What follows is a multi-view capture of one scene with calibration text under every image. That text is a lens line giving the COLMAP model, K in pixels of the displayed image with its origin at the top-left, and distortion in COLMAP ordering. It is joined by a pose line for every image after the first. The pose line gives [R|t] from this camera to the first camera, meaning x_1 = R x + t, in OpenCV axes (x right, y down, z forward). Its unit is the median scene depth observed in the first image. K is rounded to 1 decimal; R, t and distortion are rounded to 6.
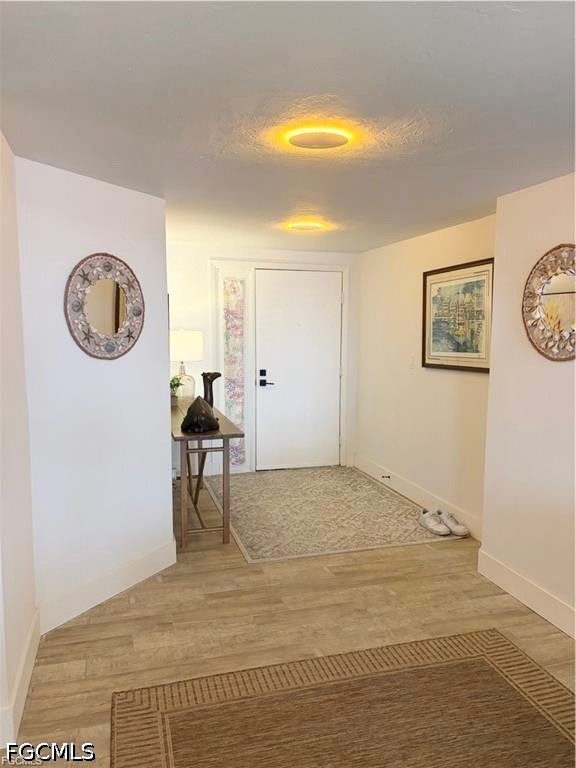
lens RADIAL K [[573.2, 0, 285.6], [0, 573.2, 388.2], [0, 0, 1]] dist [0.050200, -0.048714]
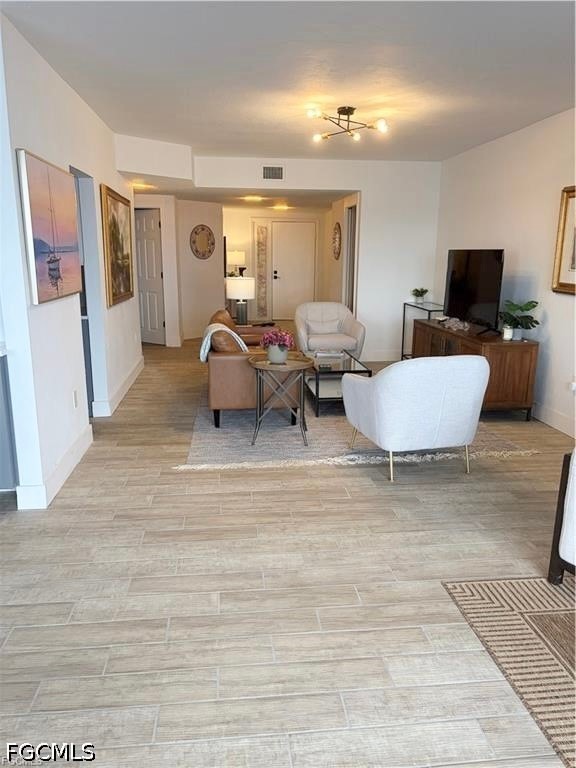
lens RADIAL K [[573.2, 0, 285.6], [0, 573.2, 388.2], [0, 0, 1]] dist [0.050200, -0.048714]
pose [[0.984620, 0.043490, -0.169210, 0.519212], [-0.022646, 0.992121, 0.123222, 0.187502], [0.173236, -0.117495, 0.977847, -1.542247]]
